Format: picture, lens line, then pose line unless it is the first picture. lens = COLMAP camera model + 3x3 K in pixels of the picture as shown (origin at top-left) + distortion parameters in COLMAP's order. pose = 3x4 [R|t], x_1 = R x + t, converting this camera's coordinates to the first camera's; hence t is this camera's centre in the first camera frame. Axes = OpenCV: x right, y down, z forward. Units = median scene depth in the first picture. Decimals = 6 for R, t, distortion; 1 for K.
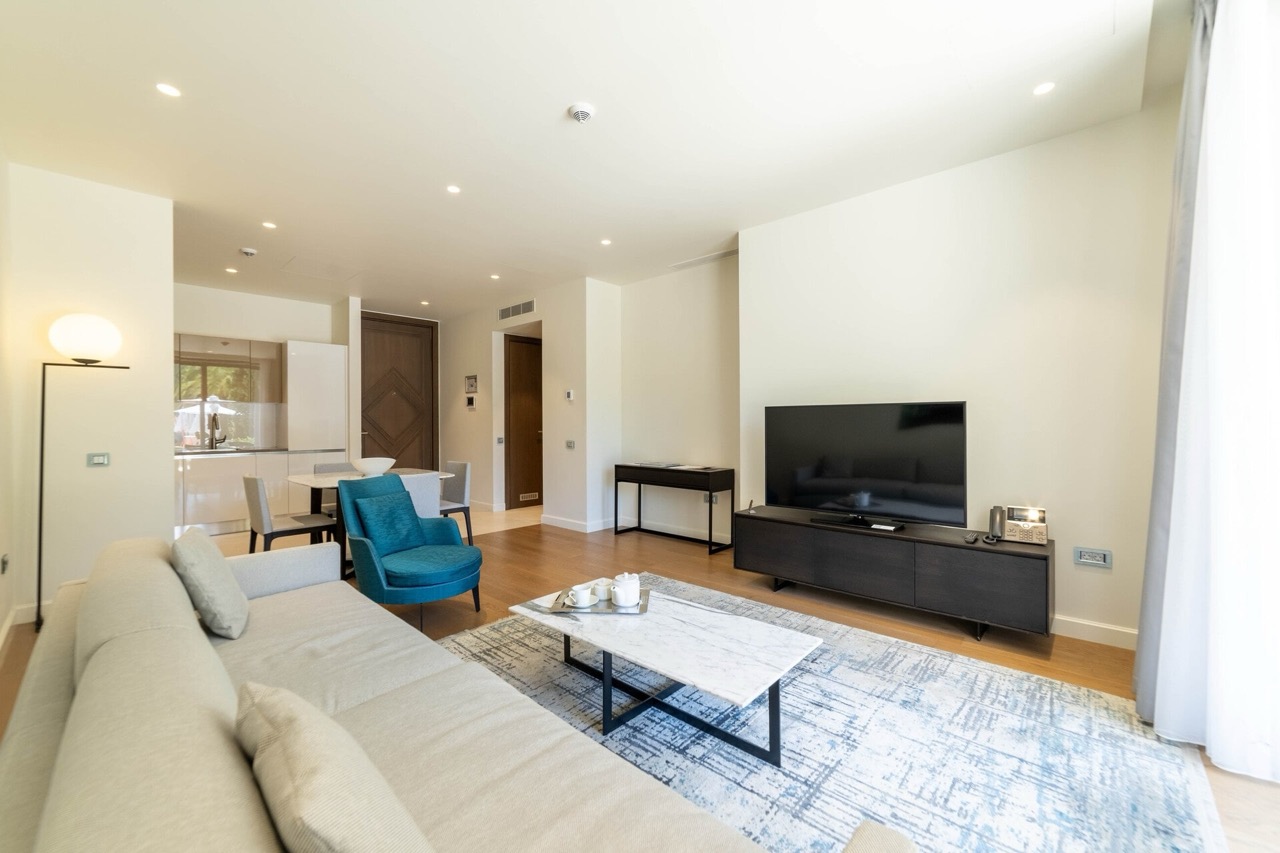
lens RADIAL K [[510.0, 0, 643.7], [0, 510.0, 422.3], [0, 0, 1]] dist [-0.010856, 0.002649]
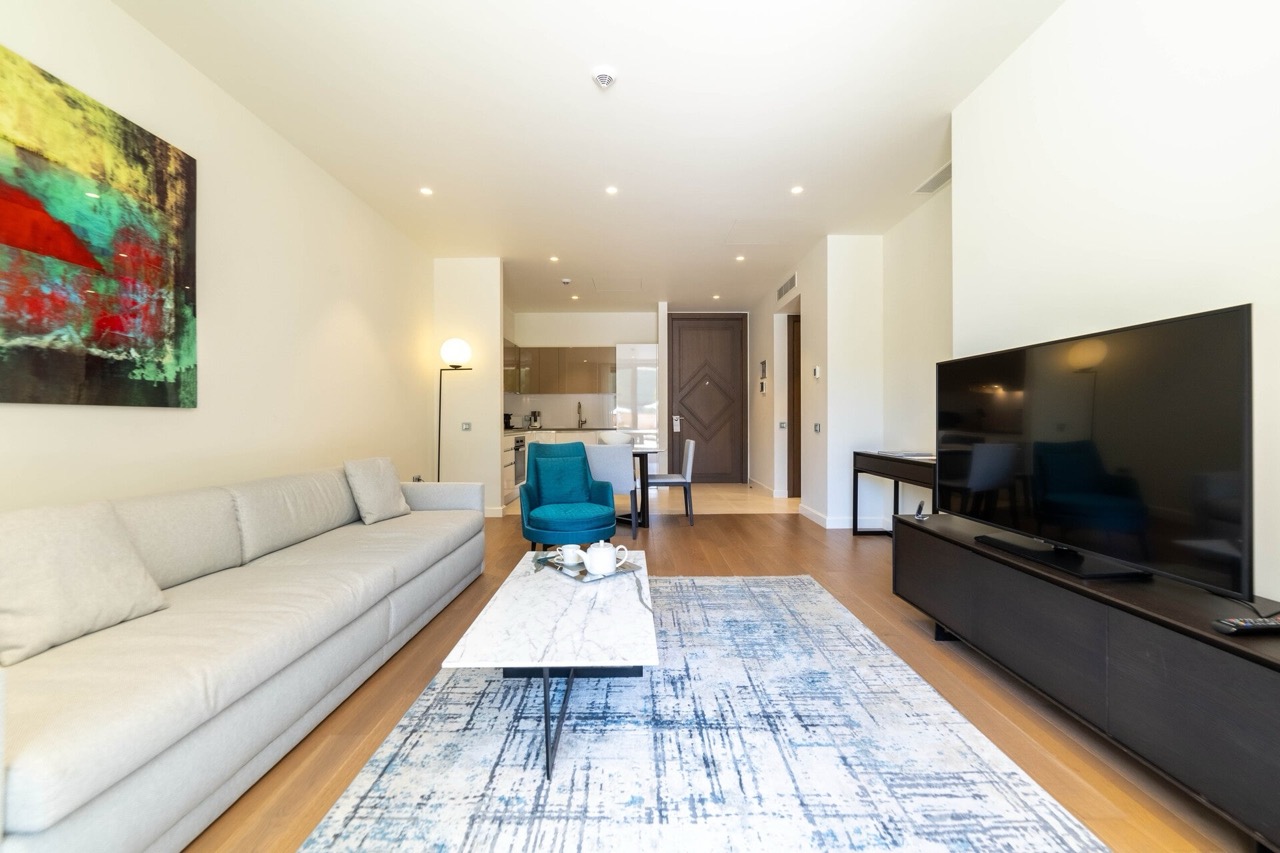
lens RADIAL K [[510.0, 0, 641.4], [0, 510.0, 422.4], [0, 0, 1]] dist [-0.010856, 0.002649]
pose [[0.677461, 0.005396, -0.735539, 0.520327], [-0.000598, 0.999977, 0.006784, 0.048564], [0.735558, -0.004156, 0.677449, 0.294338]]
